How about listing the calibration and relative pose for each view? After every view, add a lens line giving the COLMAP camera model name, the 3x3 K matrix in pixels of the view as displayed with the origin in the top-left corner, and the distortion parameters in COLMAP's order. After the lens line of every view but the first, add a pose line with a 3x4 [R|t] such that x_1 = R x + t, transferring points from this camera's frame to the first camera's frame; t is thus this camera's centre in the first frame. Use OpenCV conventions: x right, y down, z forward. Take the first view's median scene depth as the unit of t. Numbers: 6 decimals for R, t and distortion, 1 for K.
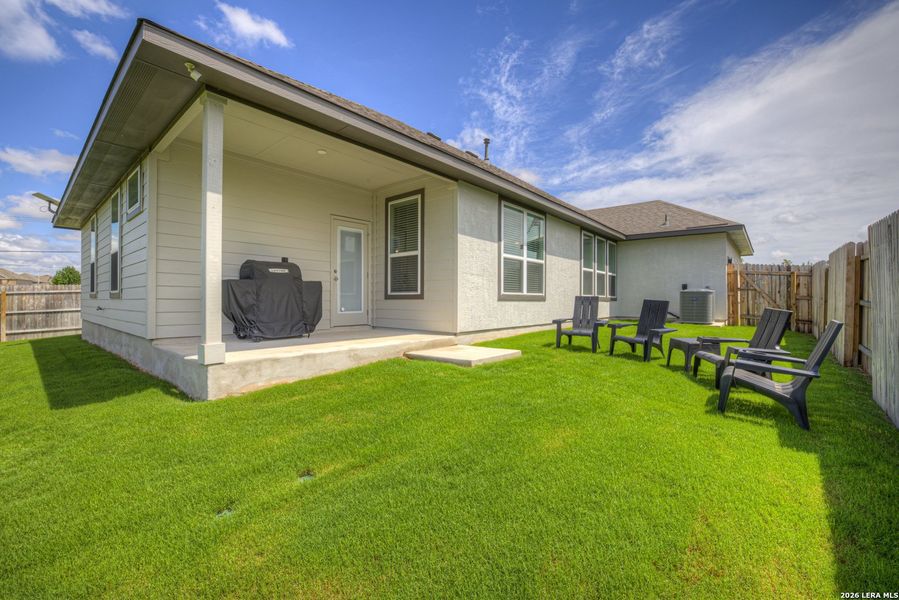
lens RADIAL K [[382.5, 0, 446.8], [0, 382.5, 298.8], [0, 0, 1]] dist [-0.010983, 0.003839]
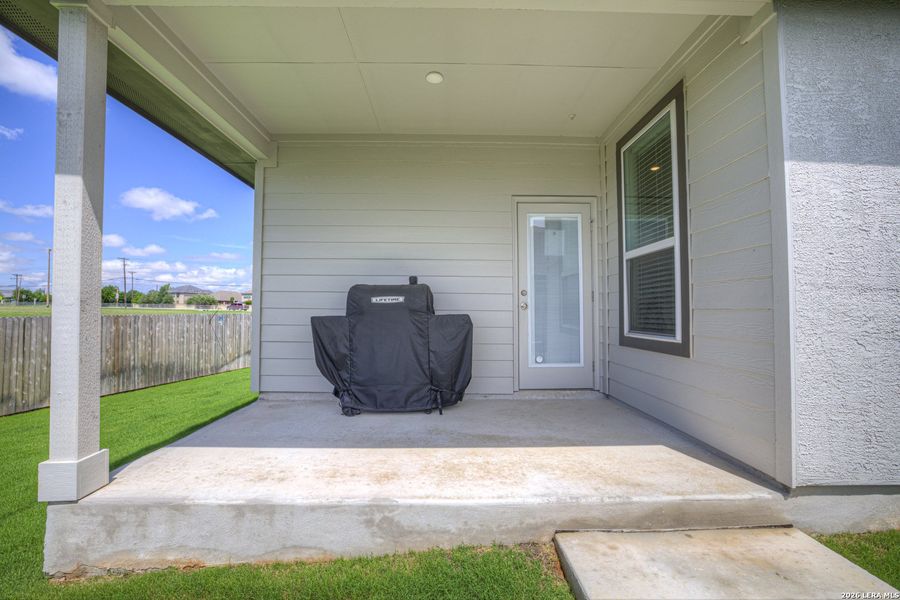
lens RADIAL K [[382.9, 0, 446.7], [0, 382.9, 293.1], [0, 0, 1]] dist [-0.010983, 0.003839]
pose [[0.654798, -0.036491, -0.754923, 0.069477], [0.000804, 0.998867, -0.047586, -0.044161], [0.755804, 0.030552, 0.654085, 0.532599]]
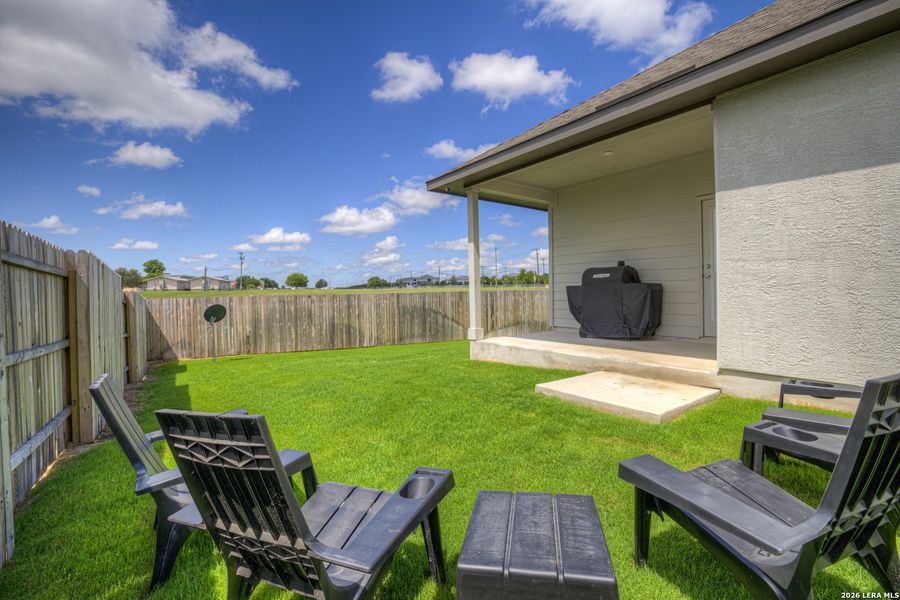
lens RADIAL K [[388.7, 0, 435.1], [0, 388.7, 297.4], [0, 0, 1]] dist [-0.028434, 0.001139]
pose [[-0.255985, 0.016566, -0.966539, 0.601411], [0.016294, 0.999785, 0.012820, -0.027229], [0.966544, -0.012467, -0.256200, 0.658182]]
